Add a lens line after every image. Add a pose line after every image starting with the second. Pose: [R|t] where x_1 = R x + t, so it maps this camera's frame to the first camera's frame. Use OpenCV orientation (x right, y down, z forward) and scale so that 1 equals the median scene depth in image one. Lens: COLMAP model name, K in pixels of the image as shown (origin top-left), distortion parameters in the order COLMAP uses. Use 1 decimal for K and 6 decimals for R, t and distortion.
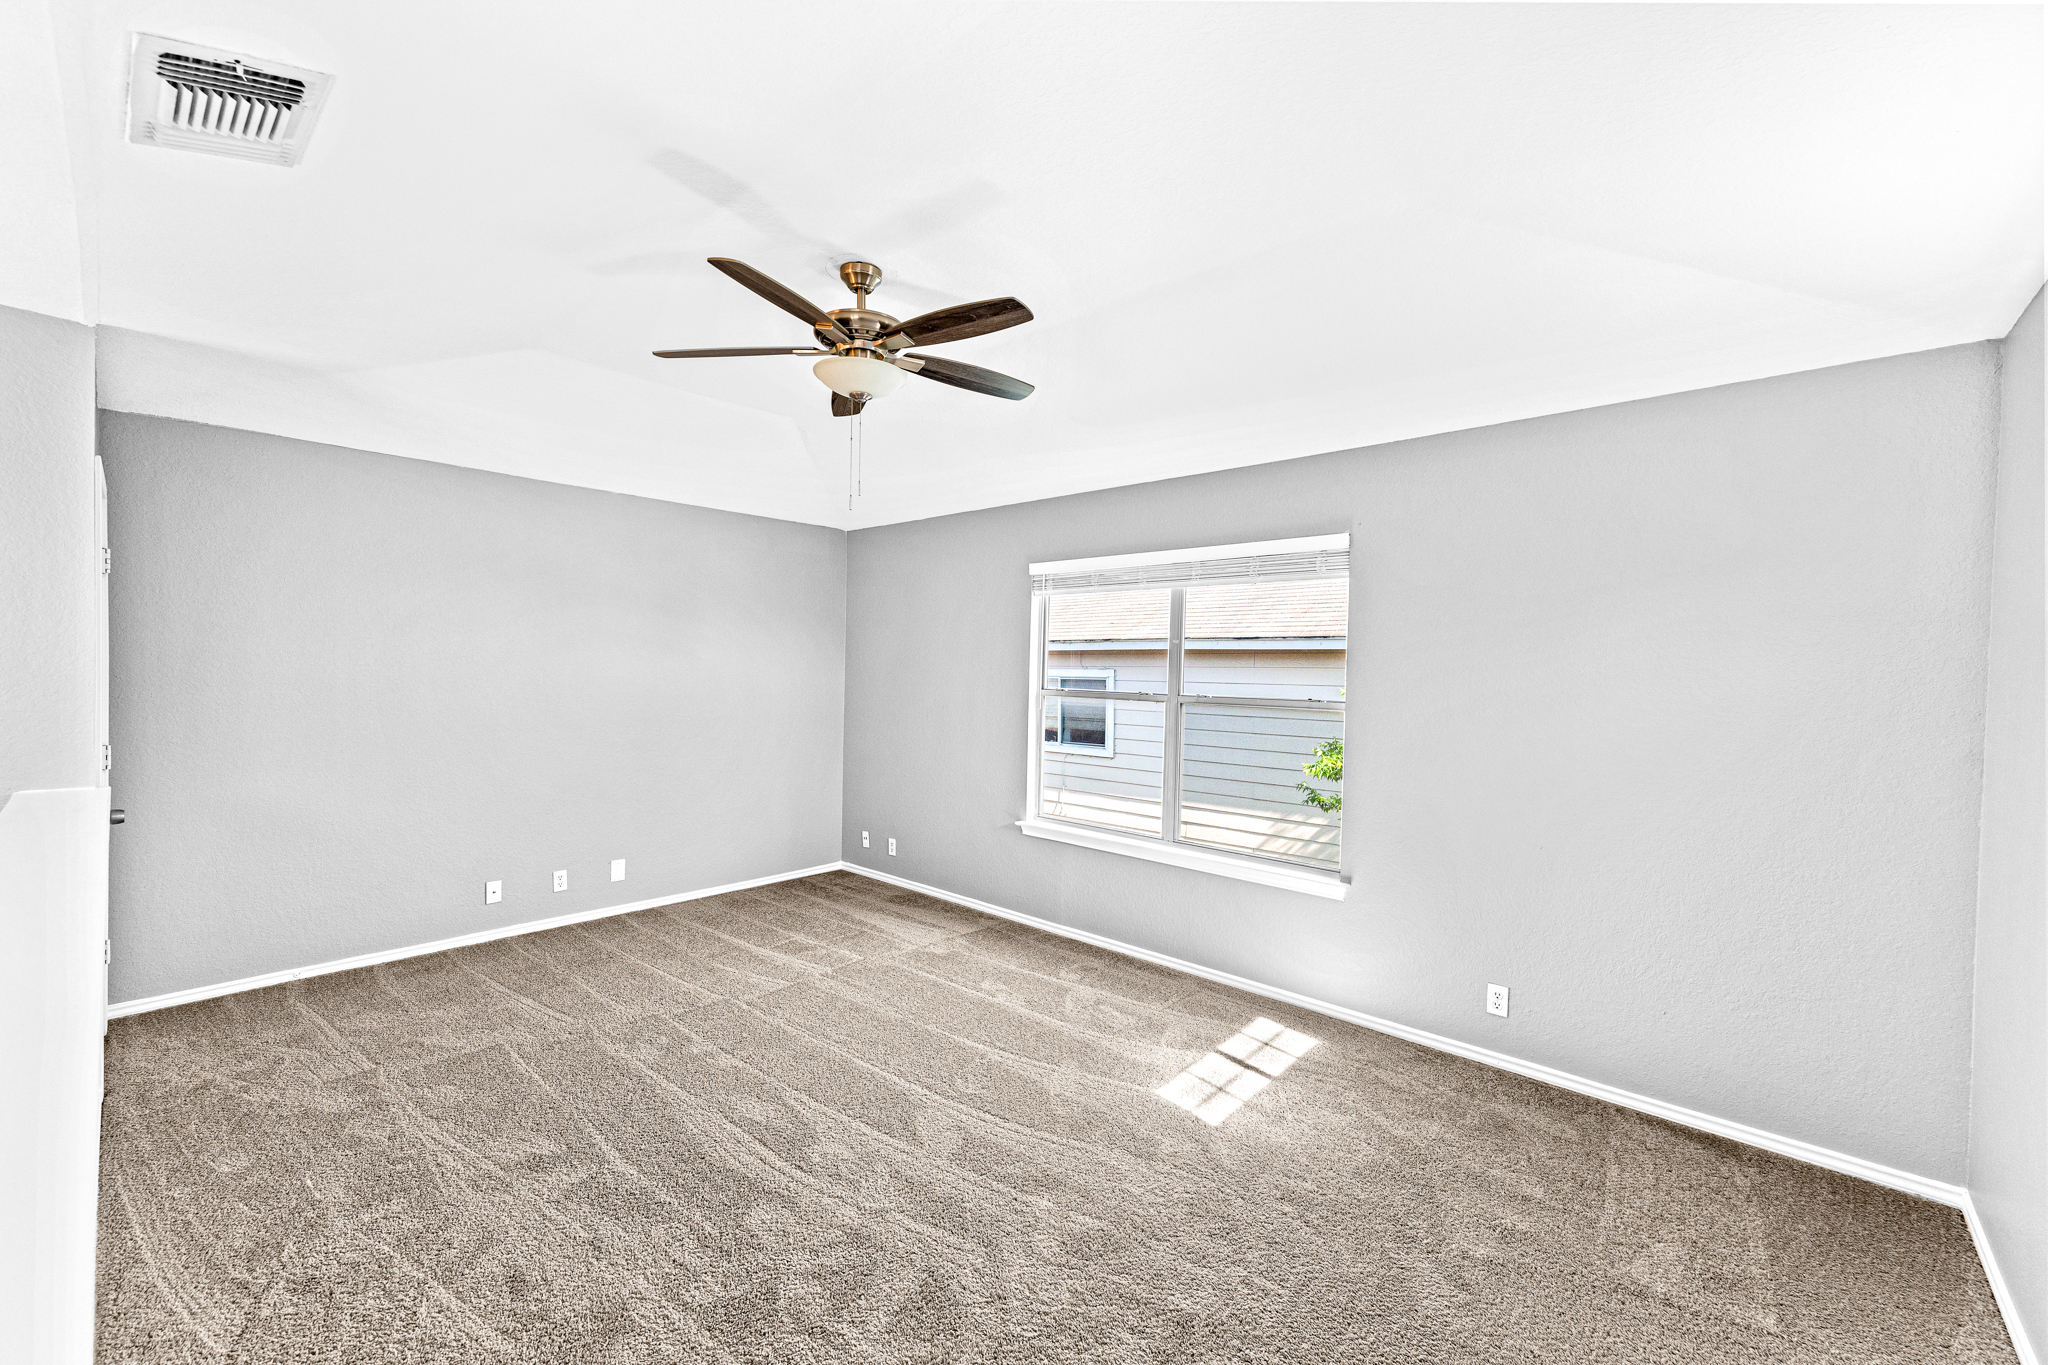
lens RADIAL K [[812.2, 0, 1012.3], [0, 812.2, 671.3], [0, 0, 1]] dist [0.000849, 0.000111]
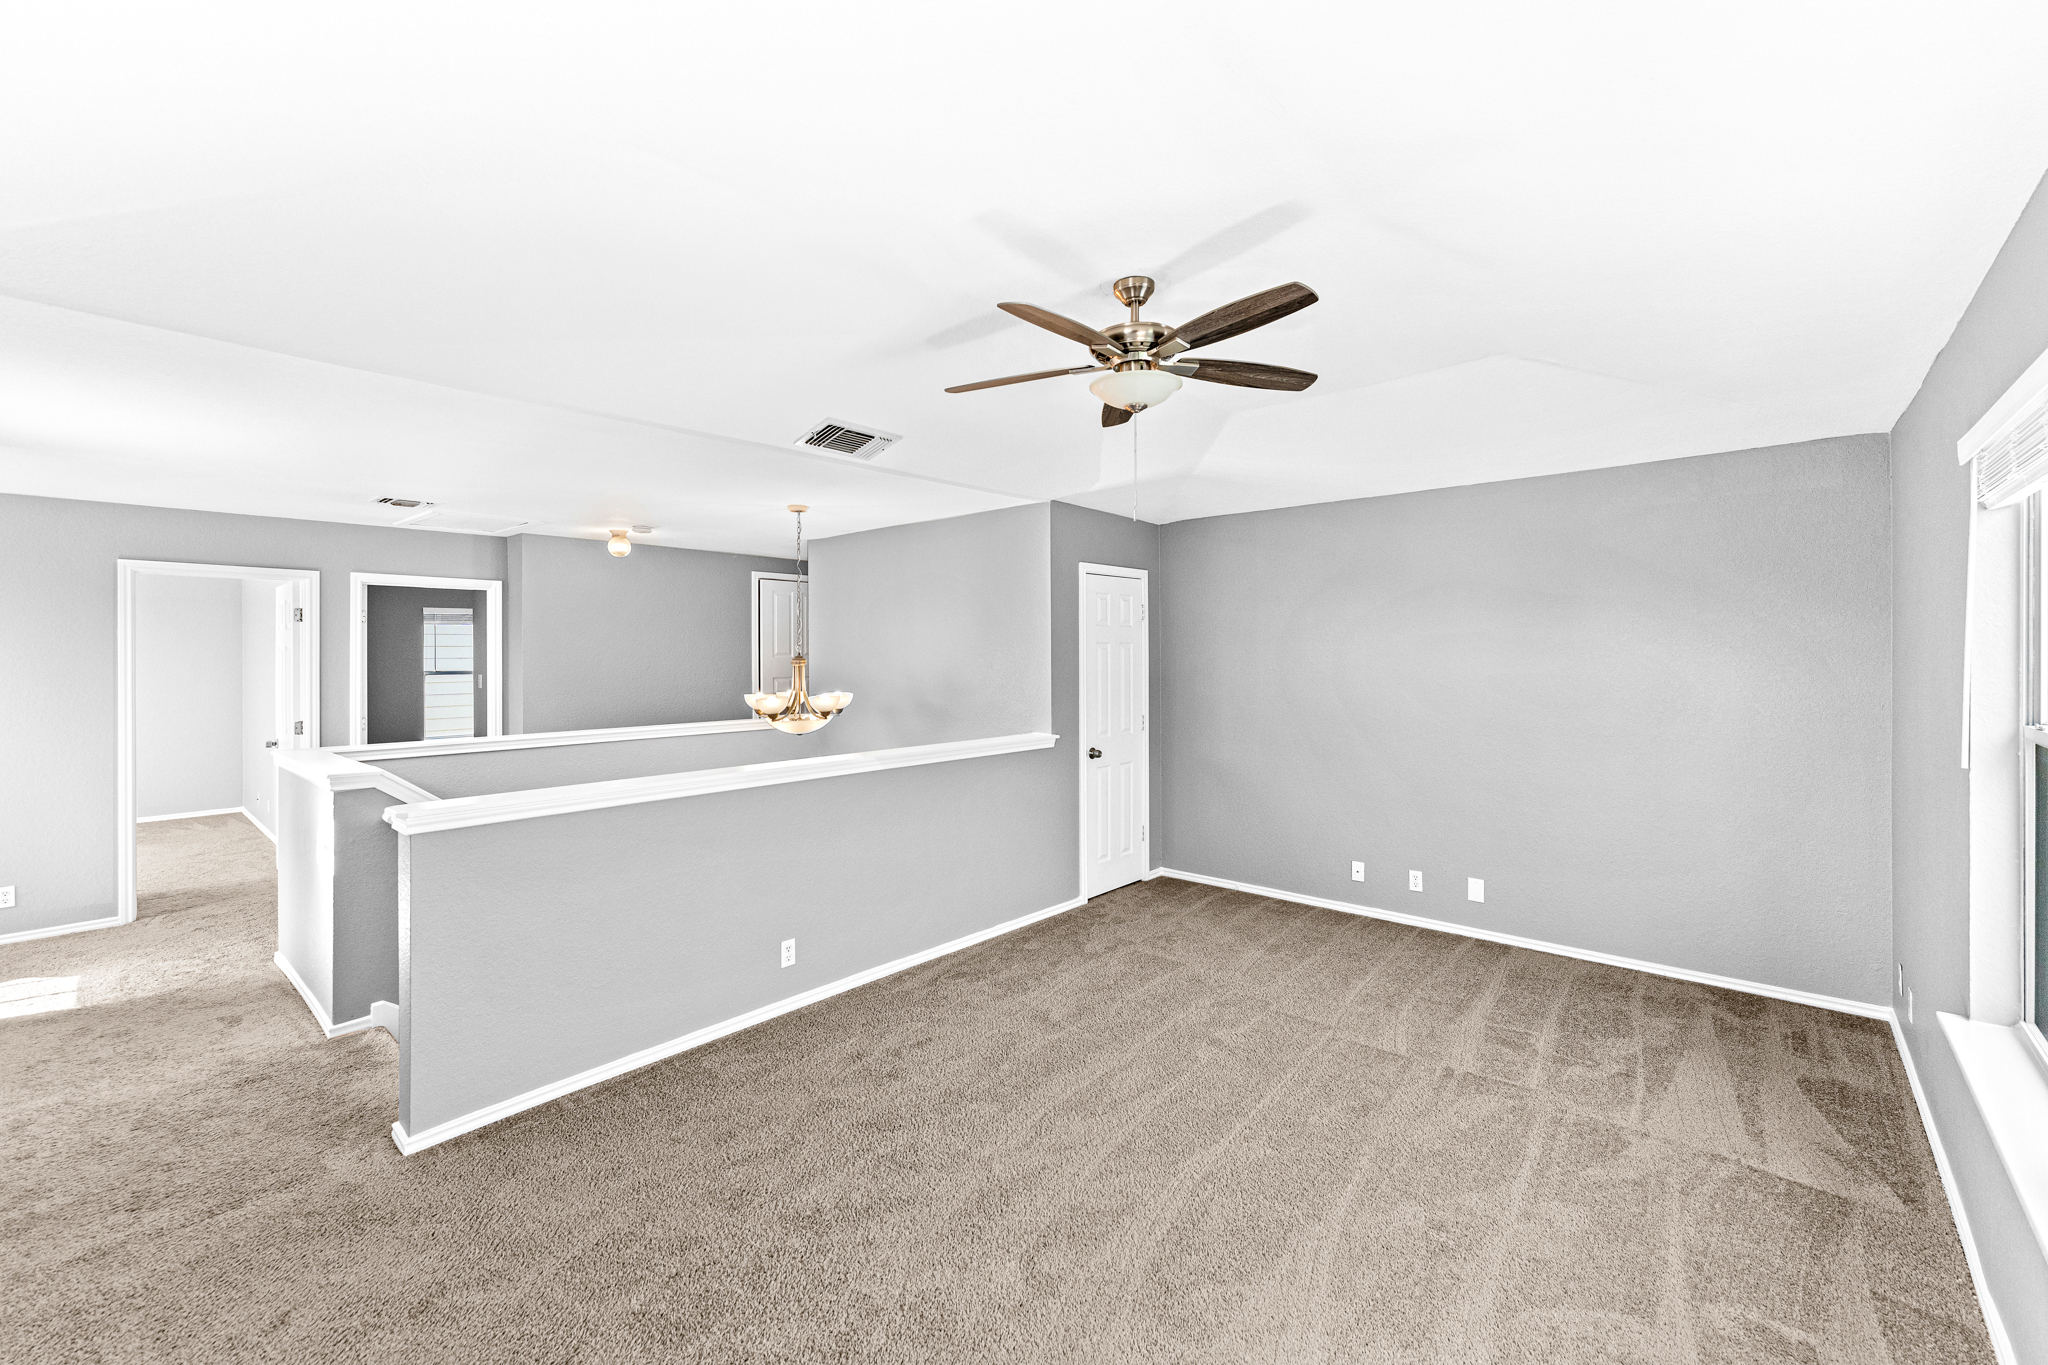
lens RADIAL K [[841.6, 0, 1031.0], [0, 841.6, 631.9], [0, 0, 1]] dist [0.000892, 0.000165]
pose [[0.020874, -0.046656, -0.998693, 0.677564], [-0.002491, 0.998905, -0.046718, 0.002016], [0.999779, 0.003463, 0.020735, 0.702061]]
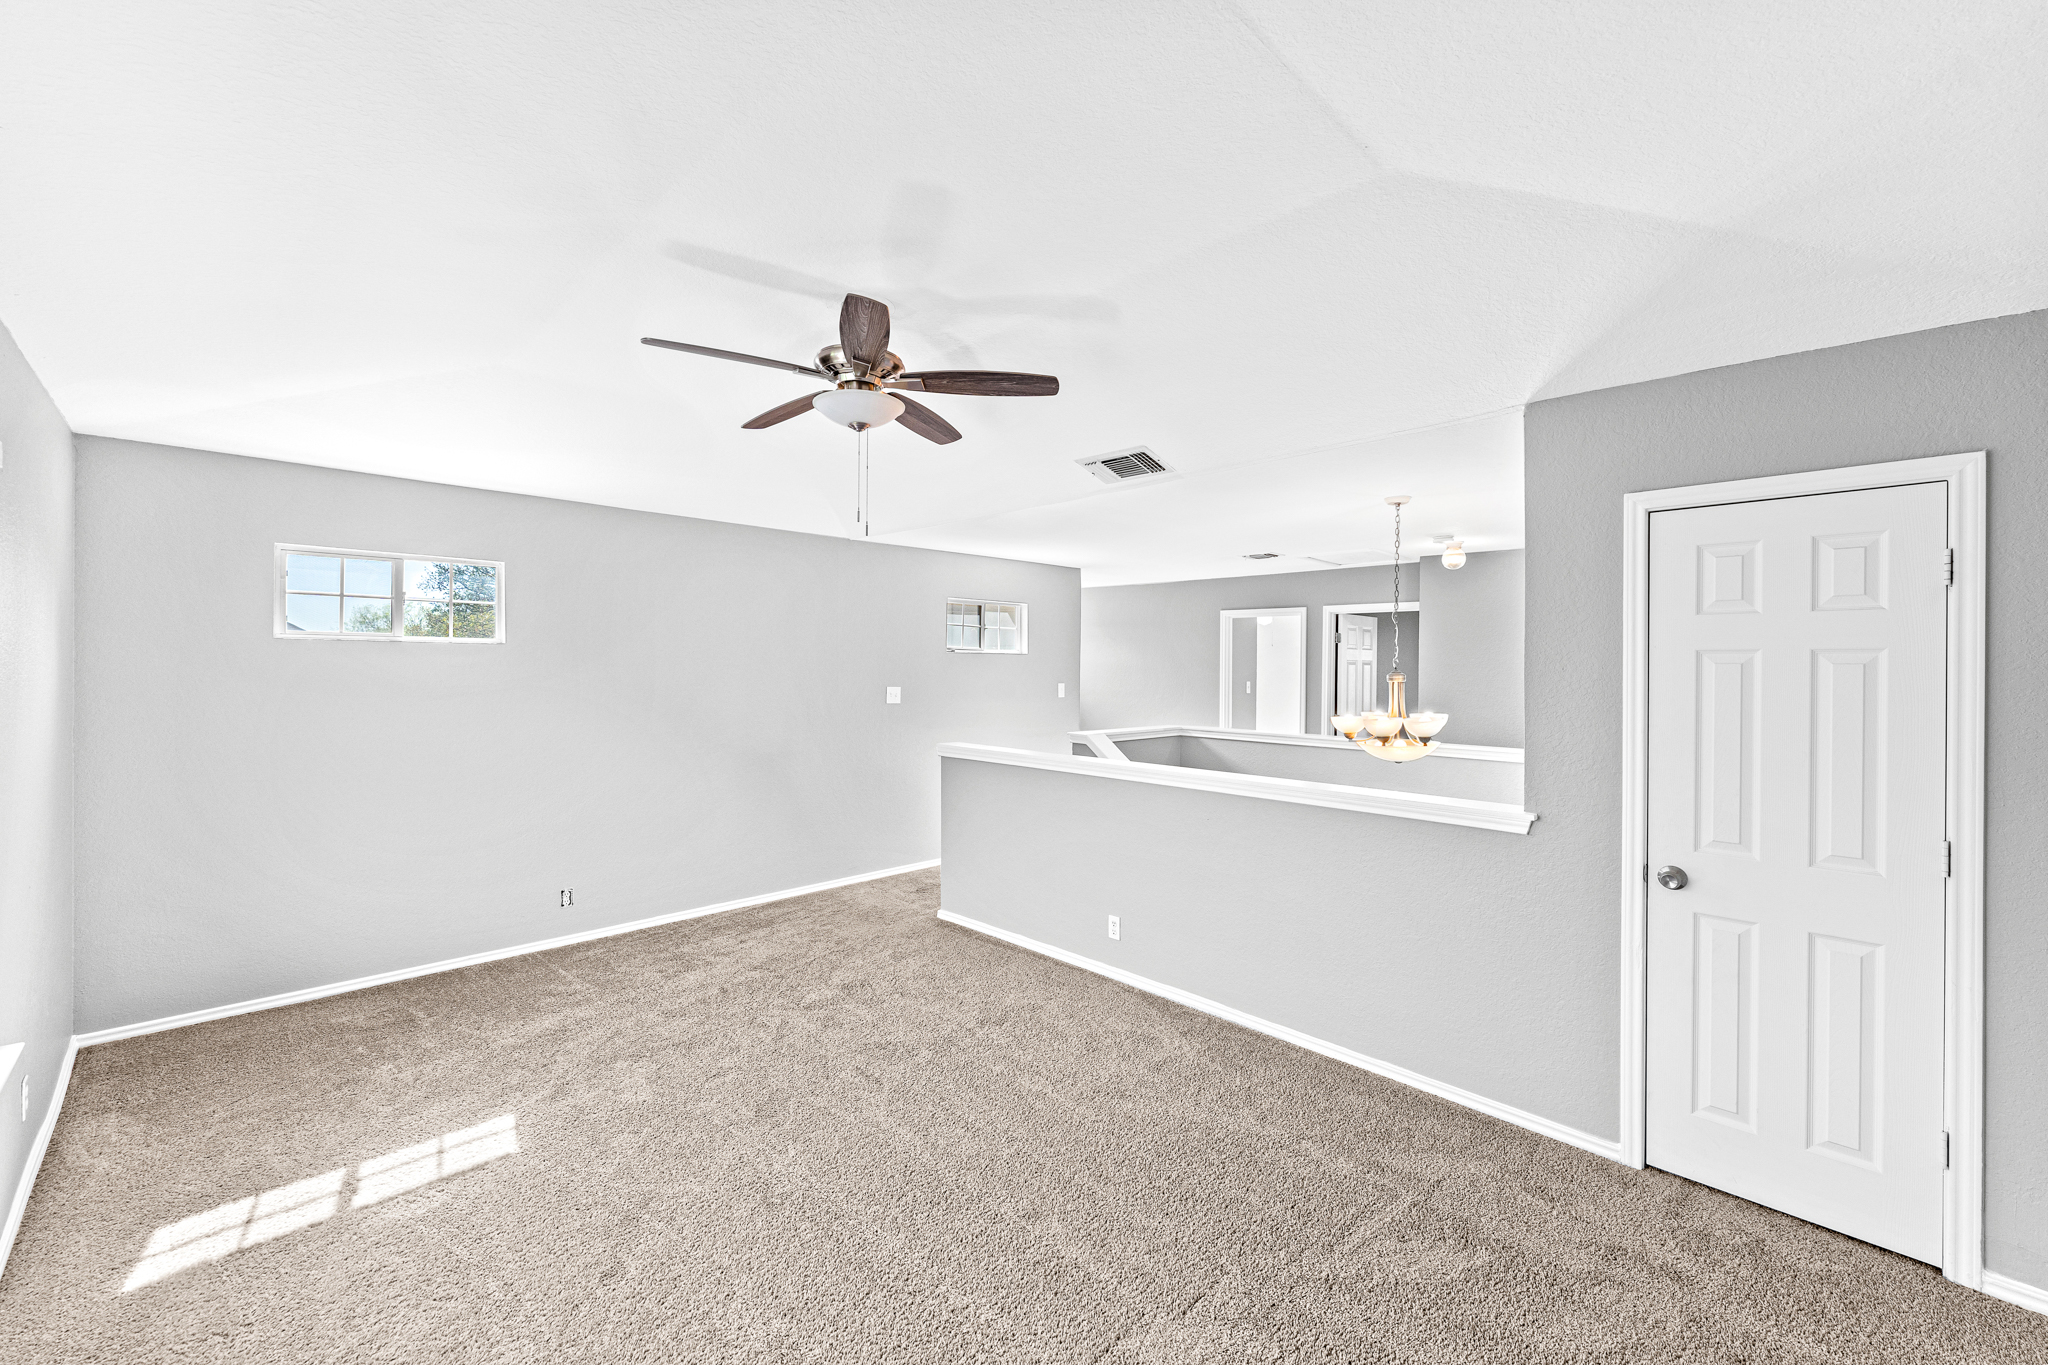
lens RADIAL K [[808.1, 0, 1023.2], [0, 808.1, 674.4], [0, 0, 1]] dist [0.000146, 0.000017]
pose [[-0.998399, -0.024978, 0.050743, -0.361896], [-0.024088, 0.999546, 0.018075, -0.031330], [-0.051171, 0.016824, -0.998548, 1.629405]]
